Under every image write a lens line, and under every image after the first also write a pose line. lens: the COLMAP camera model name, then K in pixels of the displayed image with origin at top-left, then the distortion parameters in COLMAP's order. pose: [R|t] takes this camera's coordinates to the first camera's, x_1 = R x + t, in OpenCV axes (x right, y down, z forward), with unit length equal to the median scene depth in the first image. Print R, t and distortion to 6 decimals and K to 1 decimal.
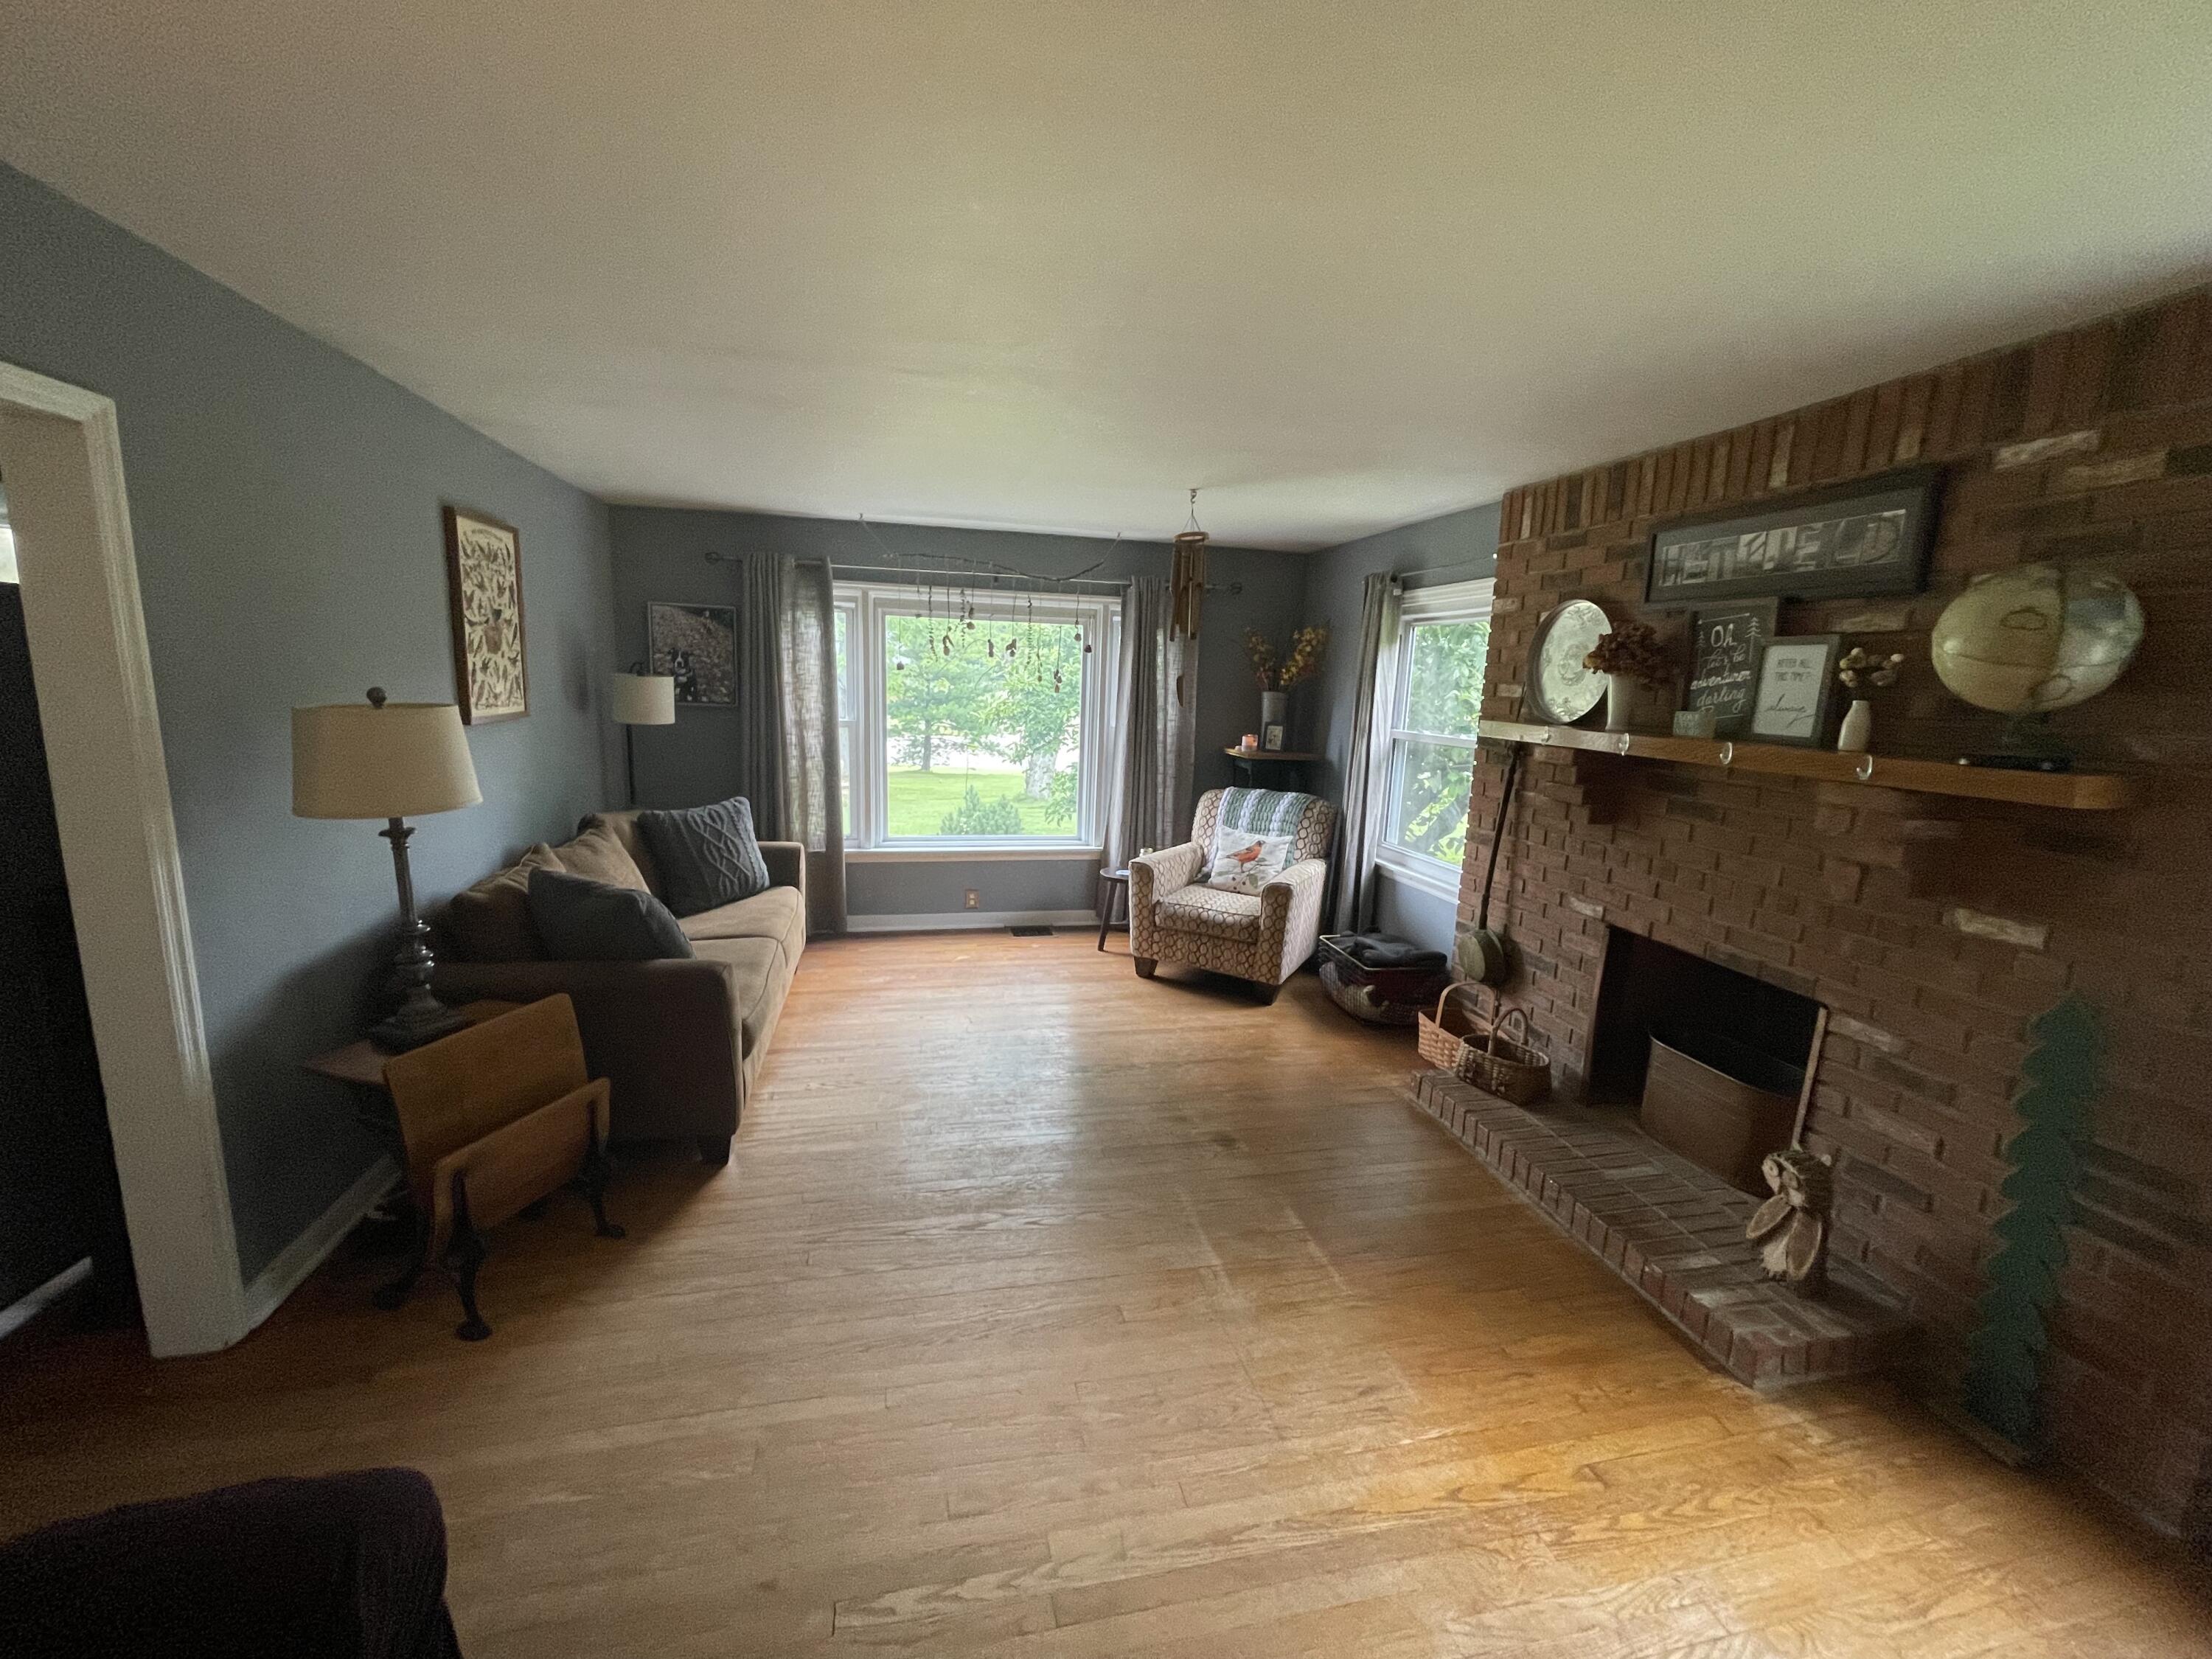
lens RADIAL K [[898.0, 0, 1109.7], [0, 898.0, 840.2], [0, 0, 1]] dist [0.007941, 0.001720]
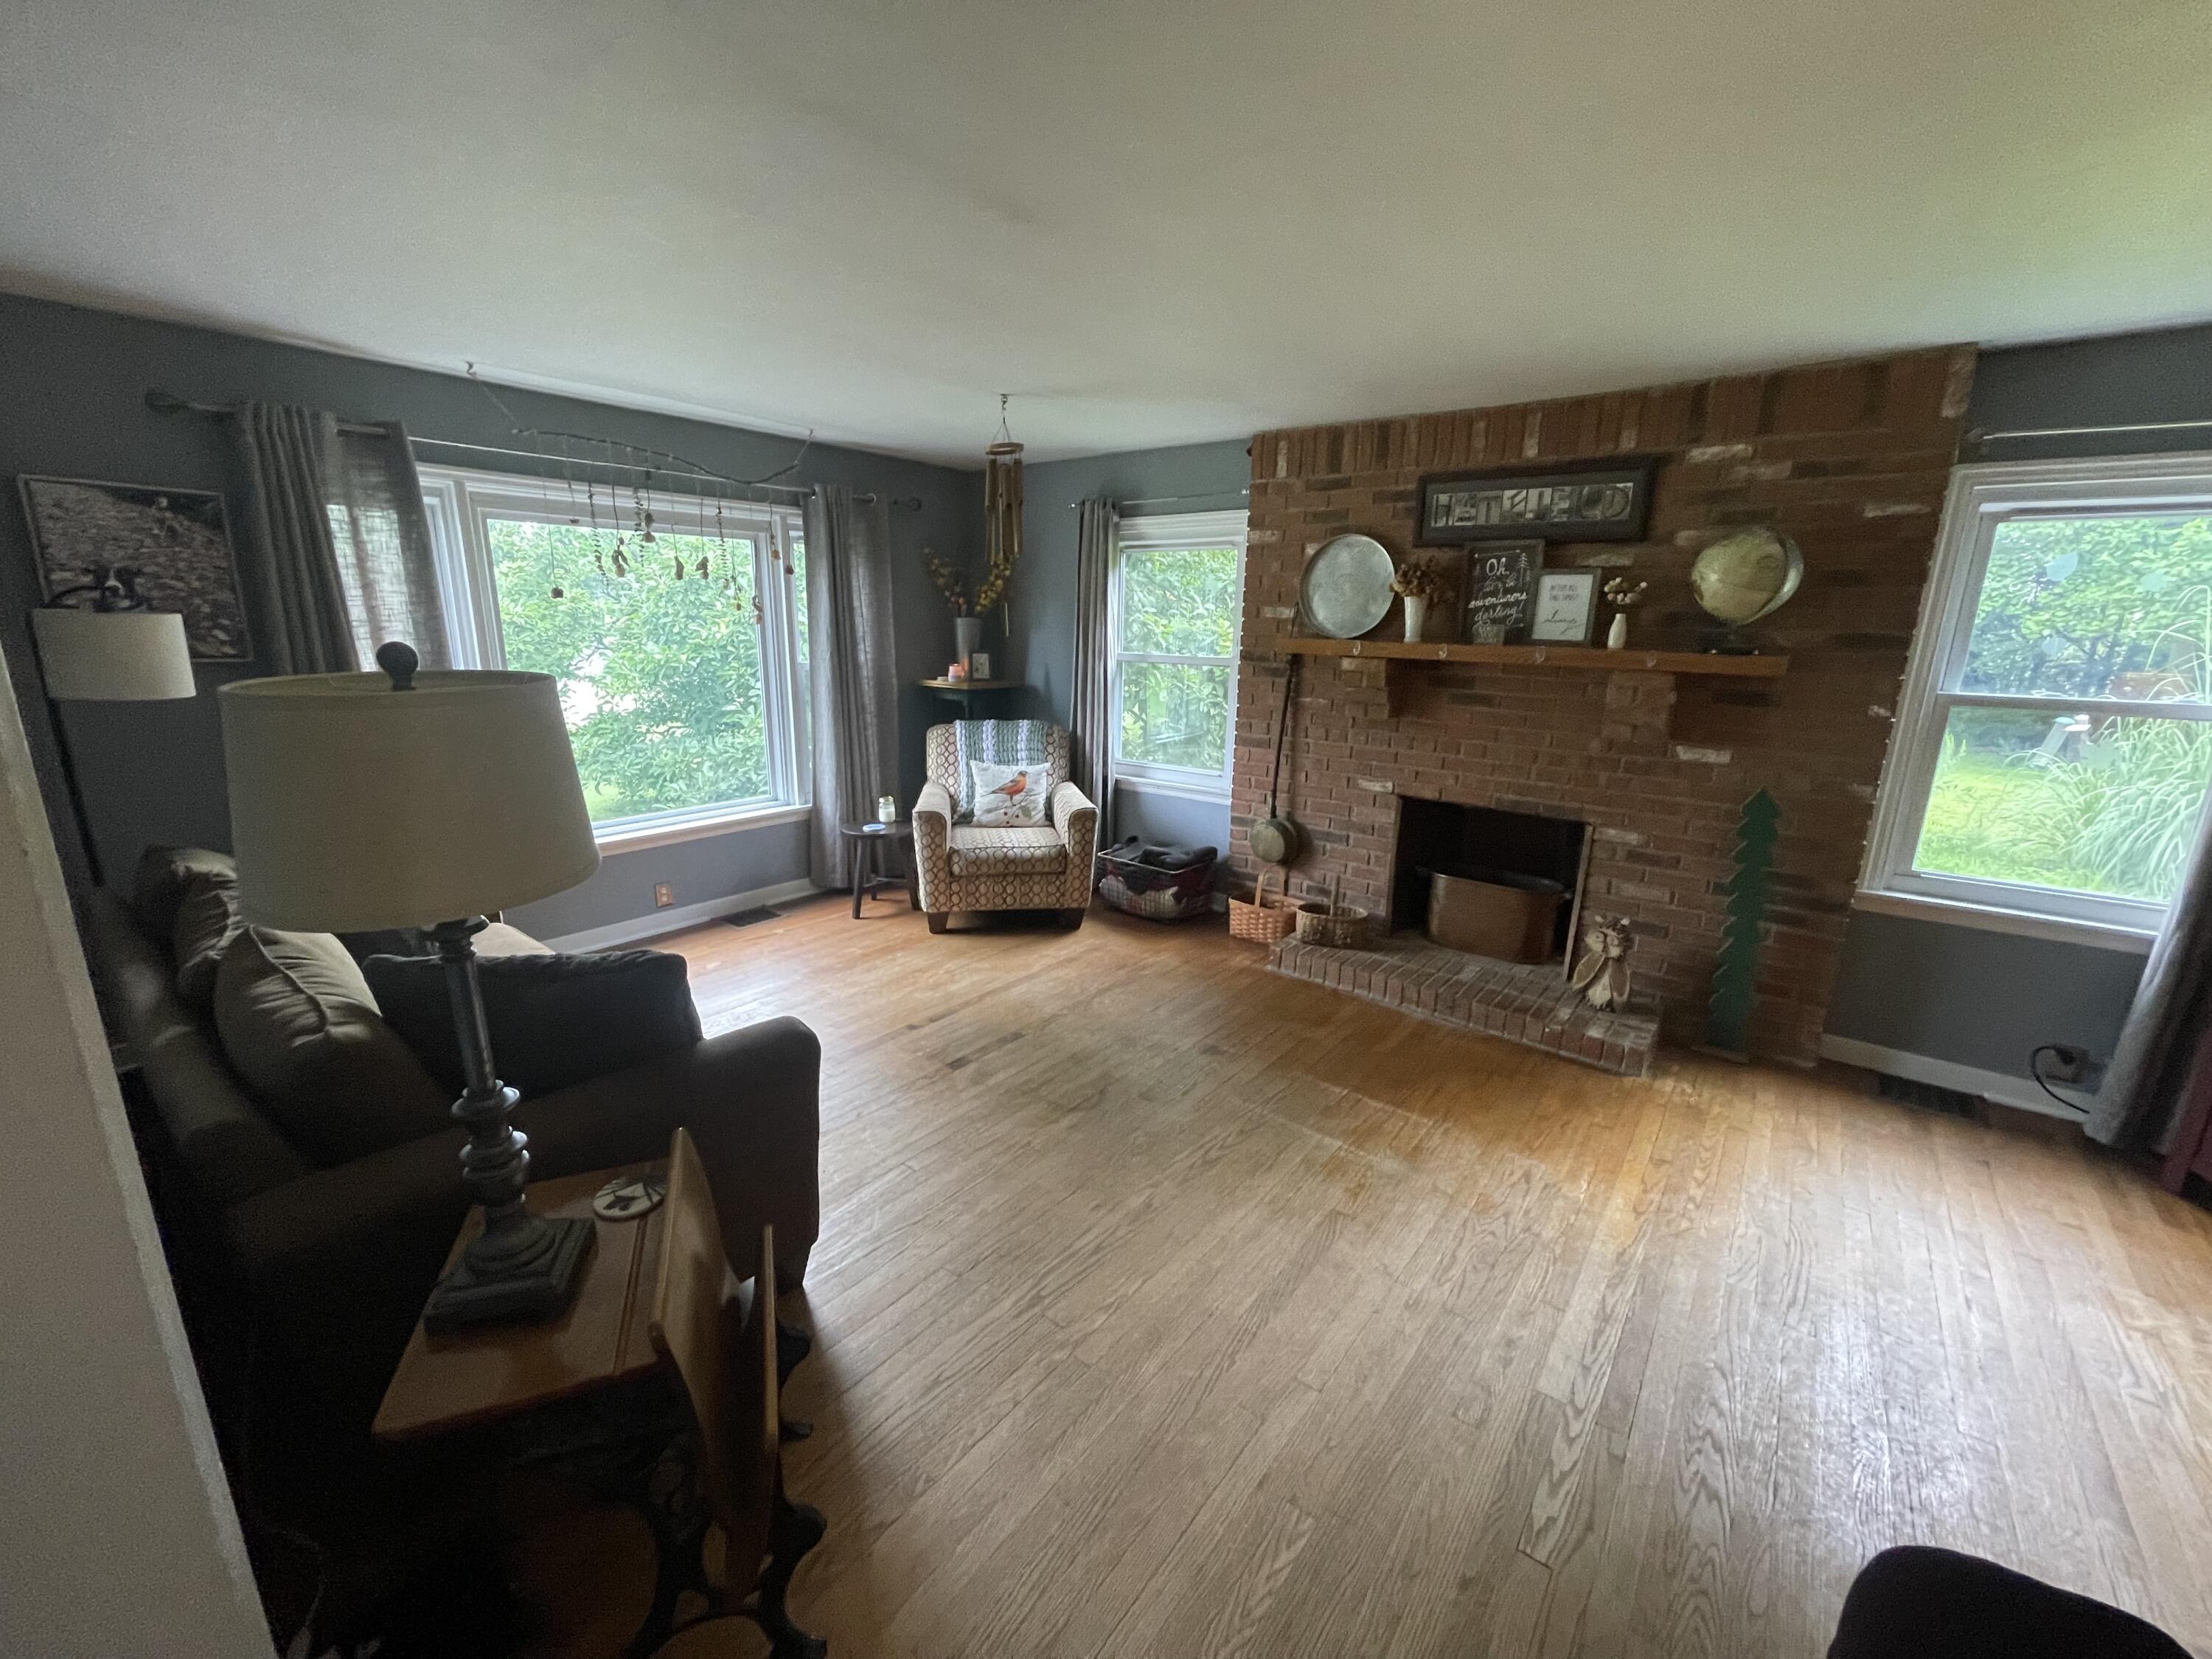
lens RADIAL K [[898.0, 0, 1101.7], [0, 898.0, 835.7], [0, 0, 1]] dist [0.007941, 0.001720]
pose [[0.780499, -0.170437, 0.601476, -0.523762], [0.122765, 0.985171, 0.119859, -0.052299], [-0.612985, -0.019710, 0.789849, 0.233372]]
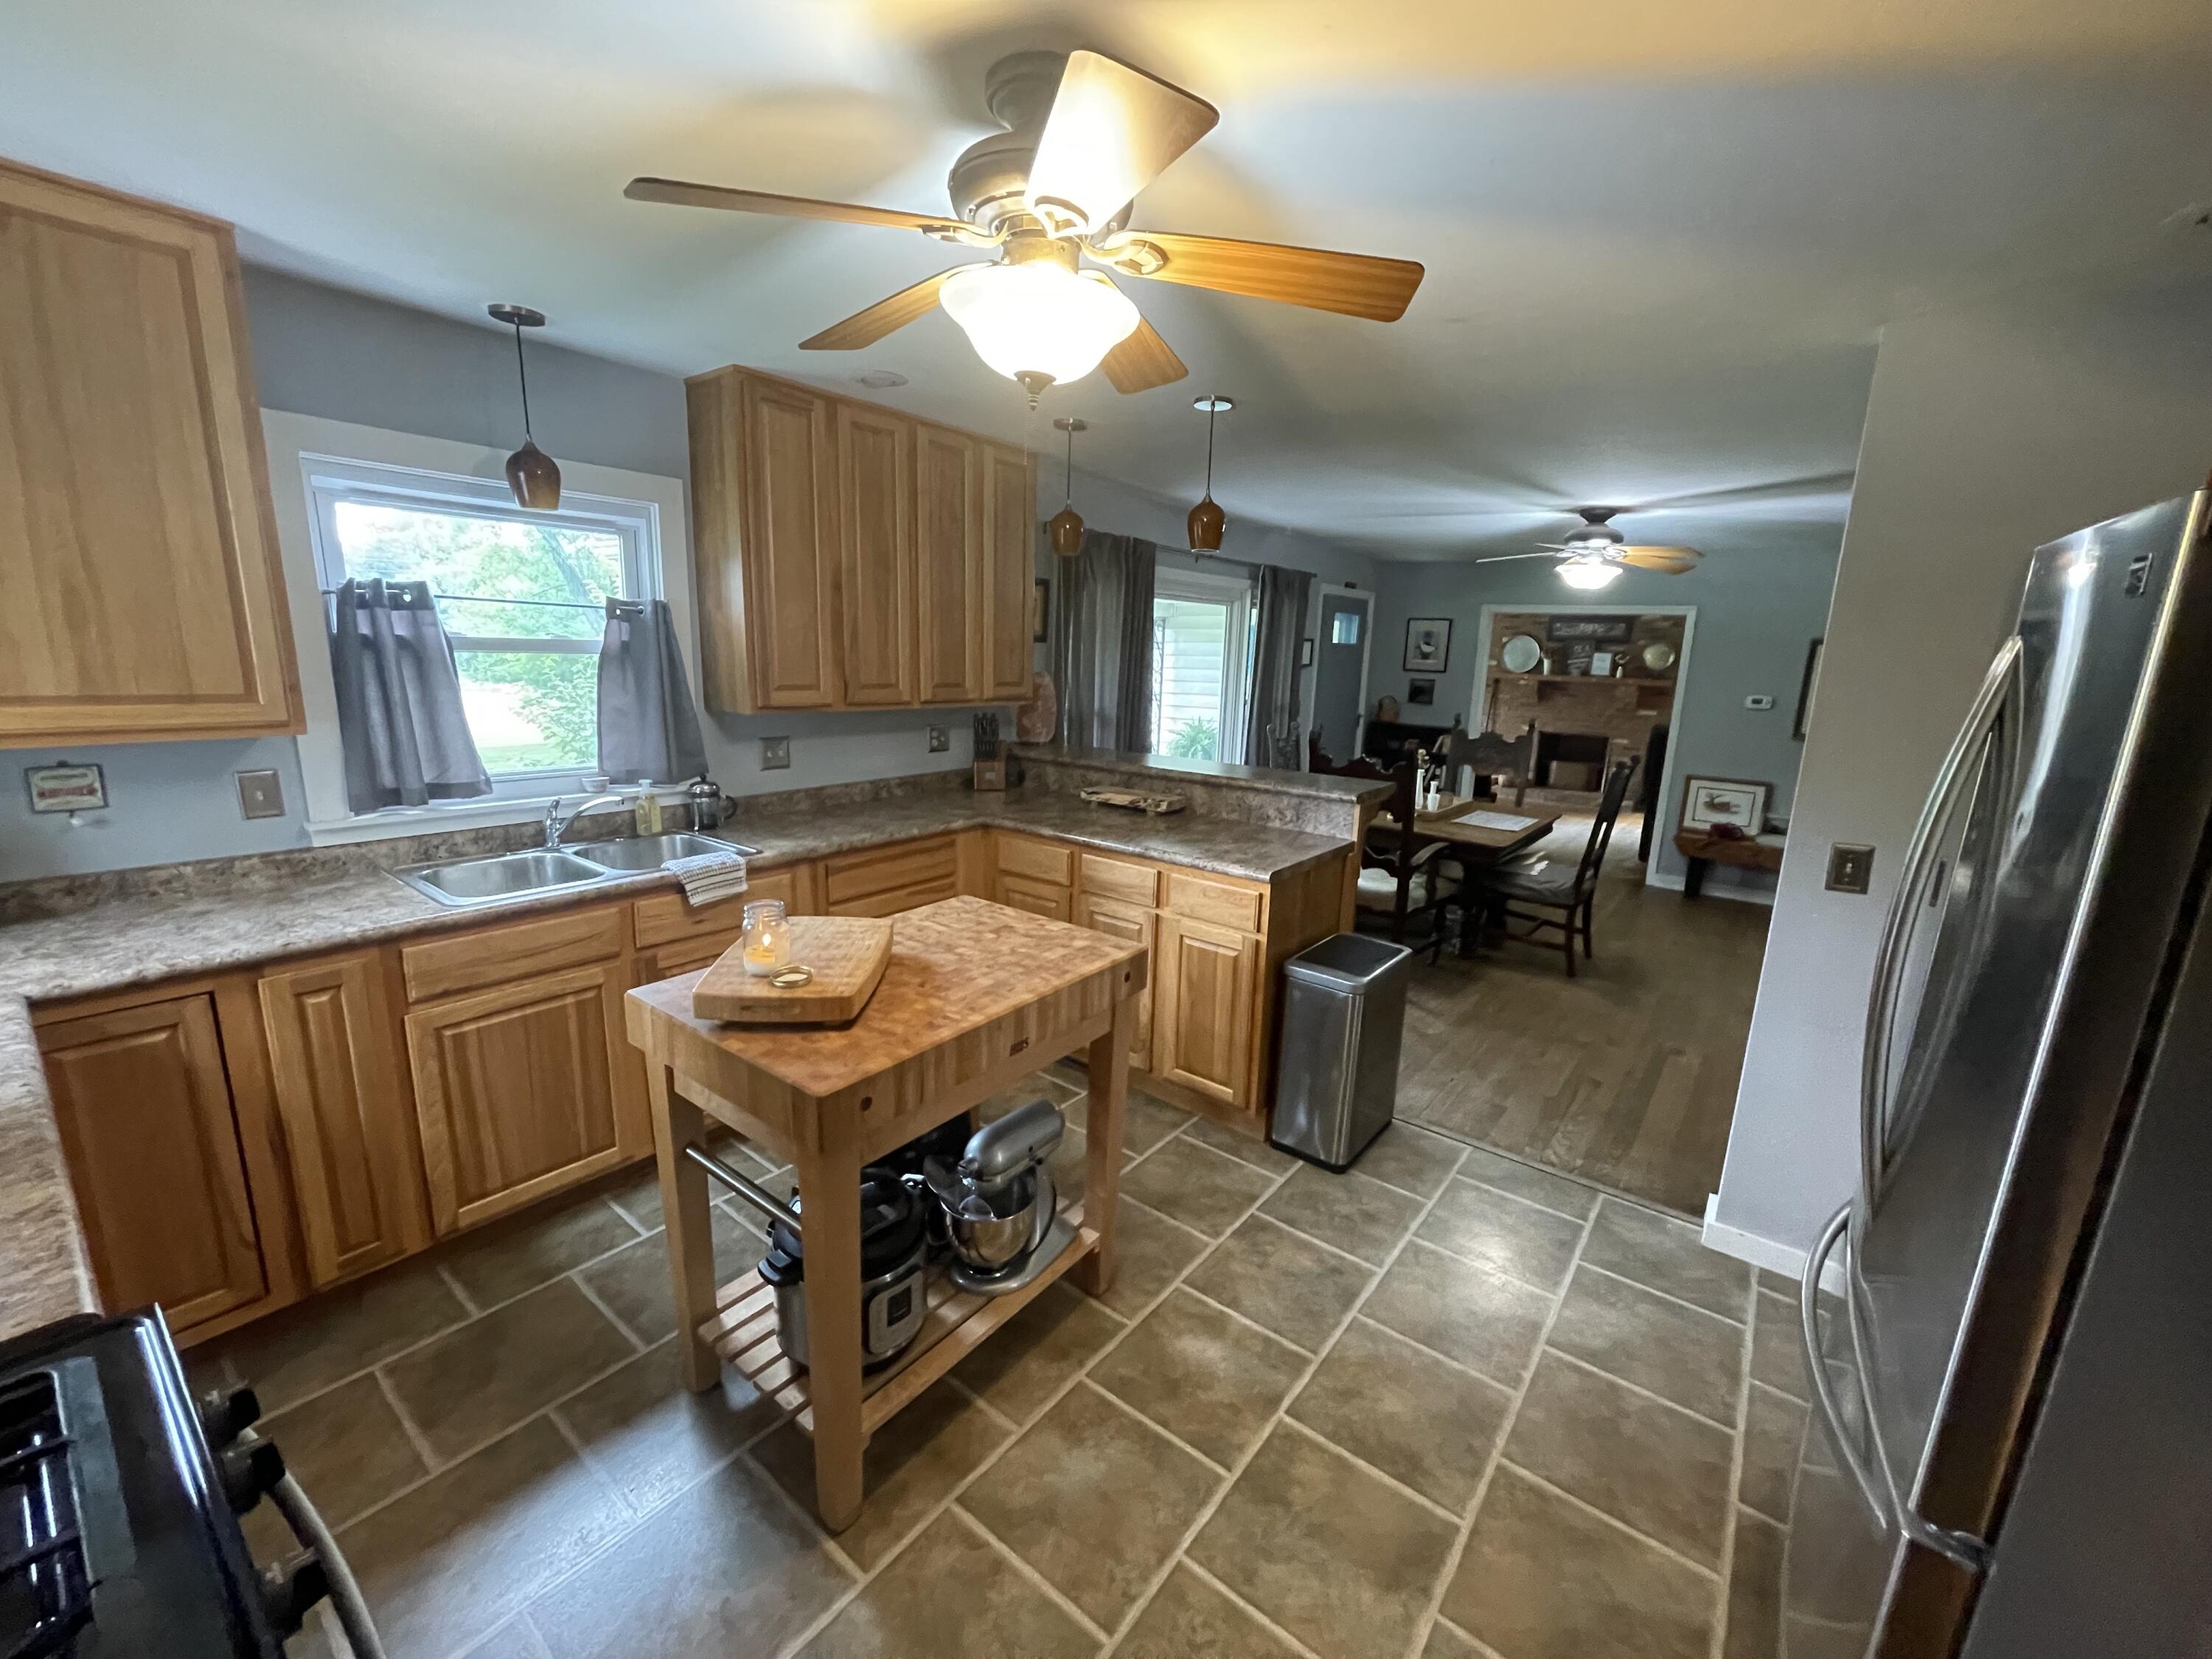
lens RADIAL K [[898.0, 0, 1105.0], [0, 898.0, 836.8], [0, 0, 1]] dist [0.007941, 0.001720]
pose [[0.780762, -0.149050, 0.606790, -2.716832], [0.113987, 0.988812, 0.096221, -0.027114], [-0.614343, -0.005959, 0.789016, -0.656697]]
